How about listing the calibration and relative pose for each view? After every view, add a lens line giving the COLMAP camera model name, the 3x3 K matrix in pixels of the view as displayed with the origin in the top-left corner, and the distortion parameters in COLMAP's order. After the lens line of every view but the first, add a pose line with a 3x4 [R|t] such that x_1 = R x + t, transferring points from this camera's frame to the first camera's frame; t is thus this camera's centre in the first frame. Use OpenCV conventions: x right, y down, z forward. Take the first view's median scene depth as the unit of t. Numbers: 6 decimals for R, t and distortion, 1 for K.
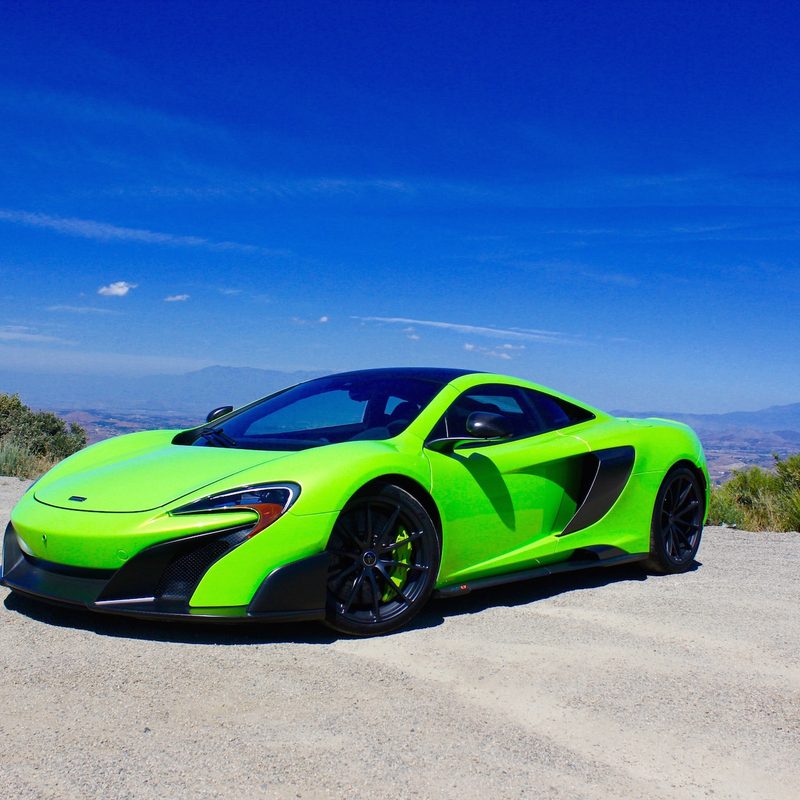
lens RADIAL K [[1079.2, 0, 396.3], [0, 1079.2, 403.3], [0, 0, 1]] dist [-0.127921, 0.000000]
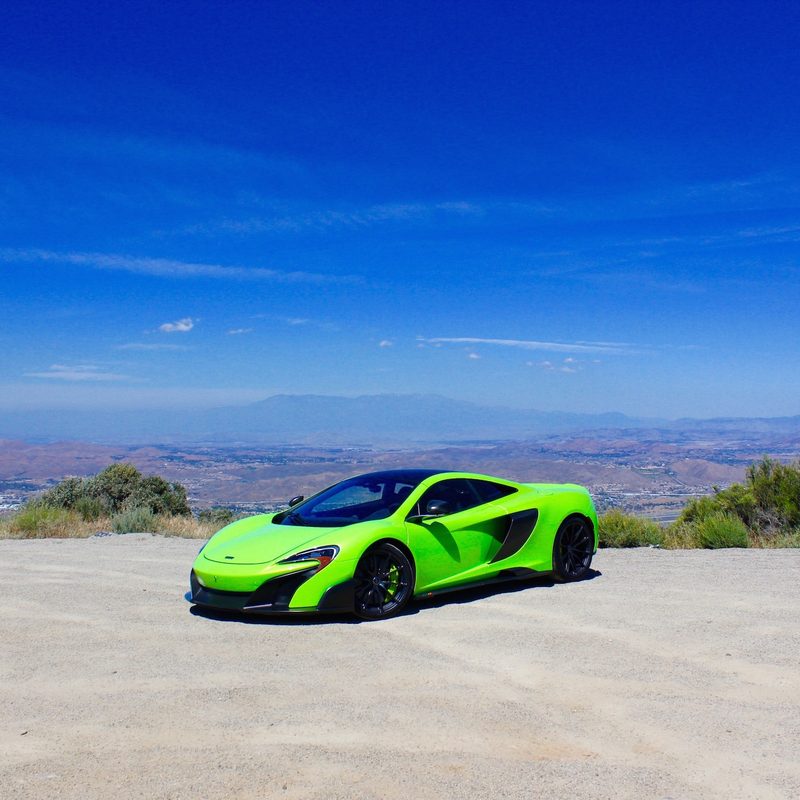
lens RADIAL K [[1079.2, 0, 402.5], [0, 1079.2, 403.2], [0, 0, 1]] dist [-0.127921, 0.000000]
pose [[0.997195, -0.052414, -0.053435, 0.144128], [0.051349, 0.998458, -0.021112, -0.137382], [0.054460, 0.018309, 0.998348, -0.975046]]
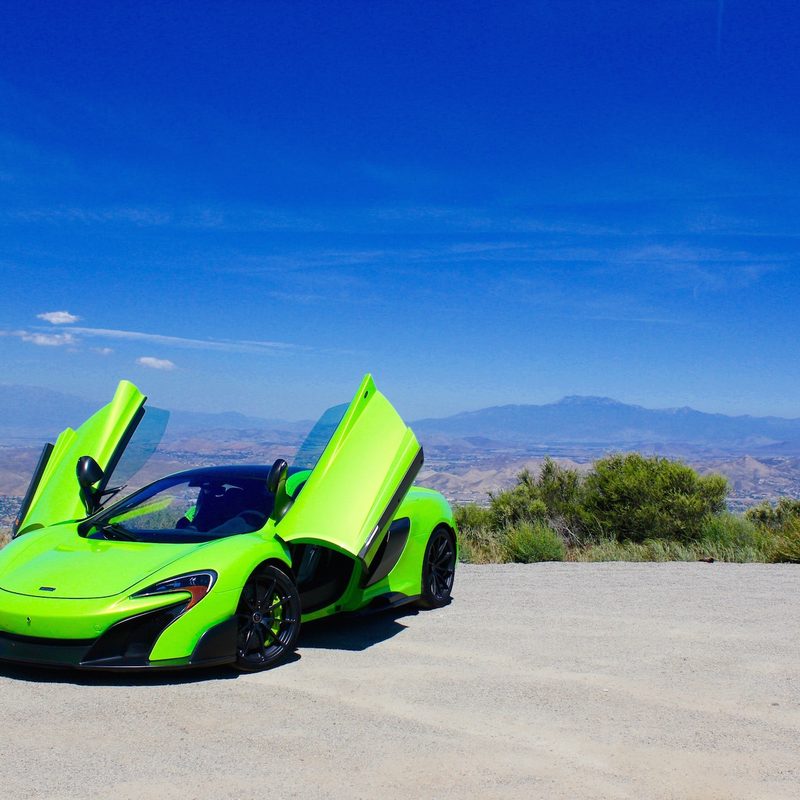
lens RADIAL K [[1141.1, 0, 386.9], [0, 1141.1, 417.1], [0, 0, 1]] dist [-0.116038, 0.000000]
pose [[0.962162, -0.024571, 0.271367, -0.259506], [0.024057, 0.999697, 0.005221, -0.126698], [-0.271413, 0.001505, 0.962462, -0.509960]]
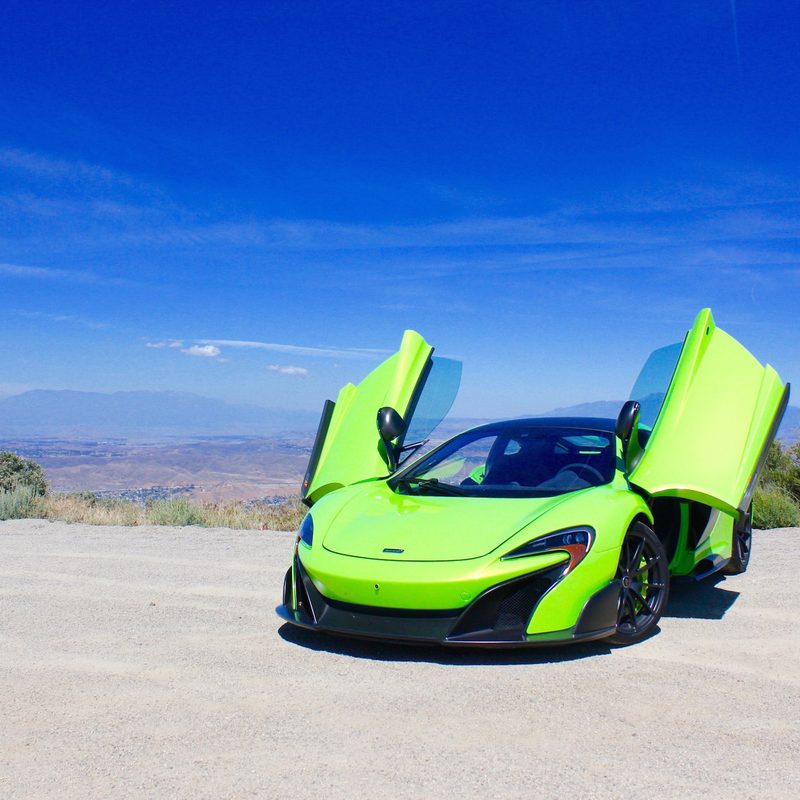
lens RADIAL K [[1003.8, 0, 394.4], [0, 1003.8, 379.7], [0, 0, 1]] dist [-0.133888, 0.000000]
pose [[0.983115, -0.031987, 0.180174, -0.477849], [0.038486, 0.998724, -0.032691, -0.060665], [-0.178898, 0.039073, 0.983091, -0.085655]]
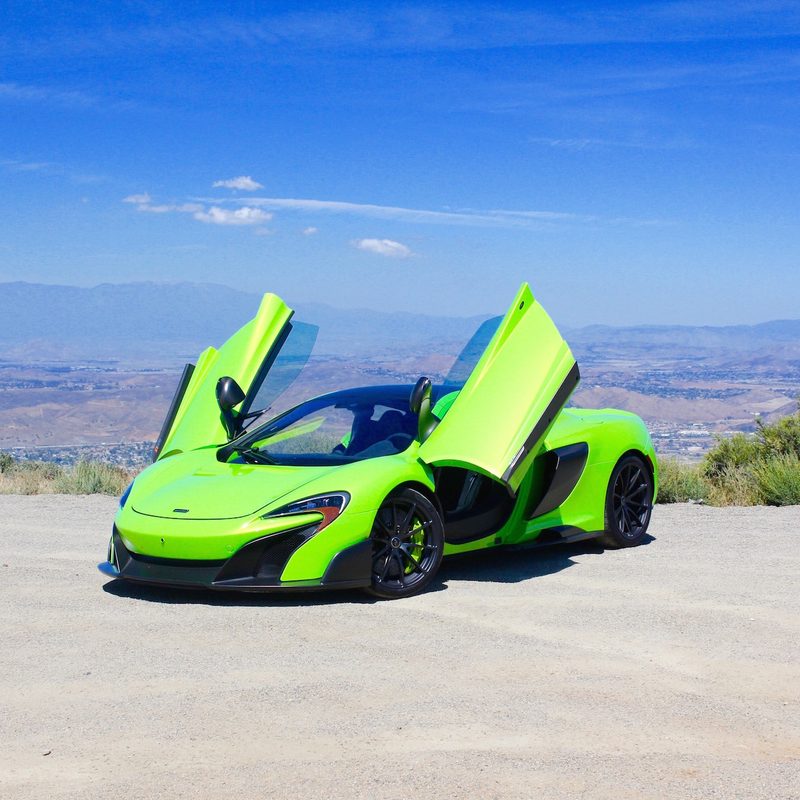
lens RADIAL K [[1657.0, 0, 398.5], [0, 1657.0, 405.0], [0, 0, 1]] dist [-0.071452, 0.000000]
pose [[0.995518, -0.044879, 0.083241, -0.187393], [0.040842, 0.997934, 0.049587, -0.135568], [-0.085294, -0.045965, 0.995295, -1.096340]]
